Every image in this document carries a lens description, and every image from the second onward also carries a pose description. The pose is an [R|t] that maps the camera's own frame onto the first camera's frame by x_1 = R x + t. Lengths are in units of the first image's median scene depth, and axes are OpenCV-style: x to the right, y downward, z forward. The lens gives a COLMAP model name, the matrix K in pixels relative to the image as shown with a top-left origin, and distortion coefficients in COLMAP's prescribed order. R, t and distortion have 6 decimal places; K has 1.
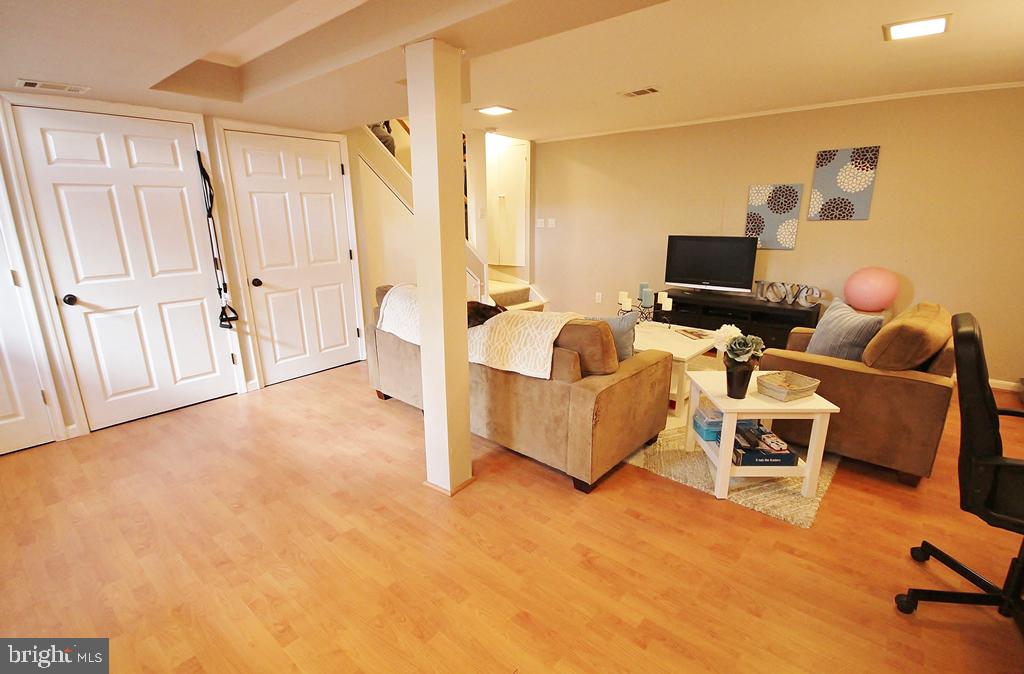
lens RADIAL K [[484.6, 0, 512.0], [0, 484.6, 337.0], [0, 0, 1]] dist [0.000765, 0.000093]
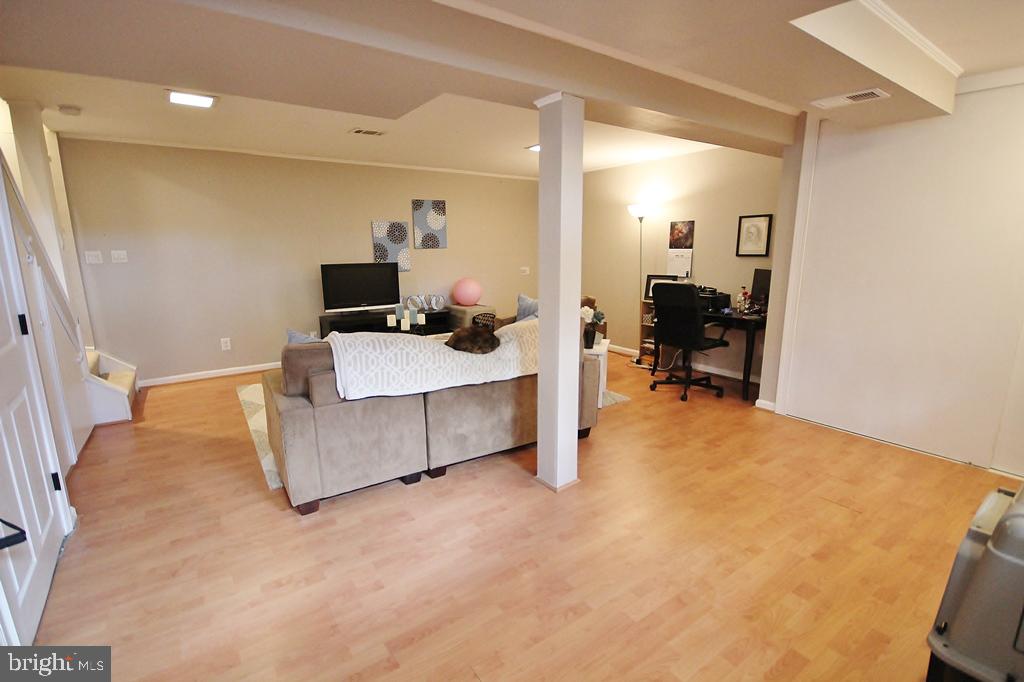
lens RADIAL K [[477.4, 0, 512.0], [0, 477.4, 341.0], [0, 0, 1]] dist [-0.001405, -0.000136]
pose [[0.246262, -0.188914, 0.950614, -0.683969], [0.239622, 0.962238, 0.129149, -0.104869], [-0.939114, 0.195984, 0.282231, 0.439519]]
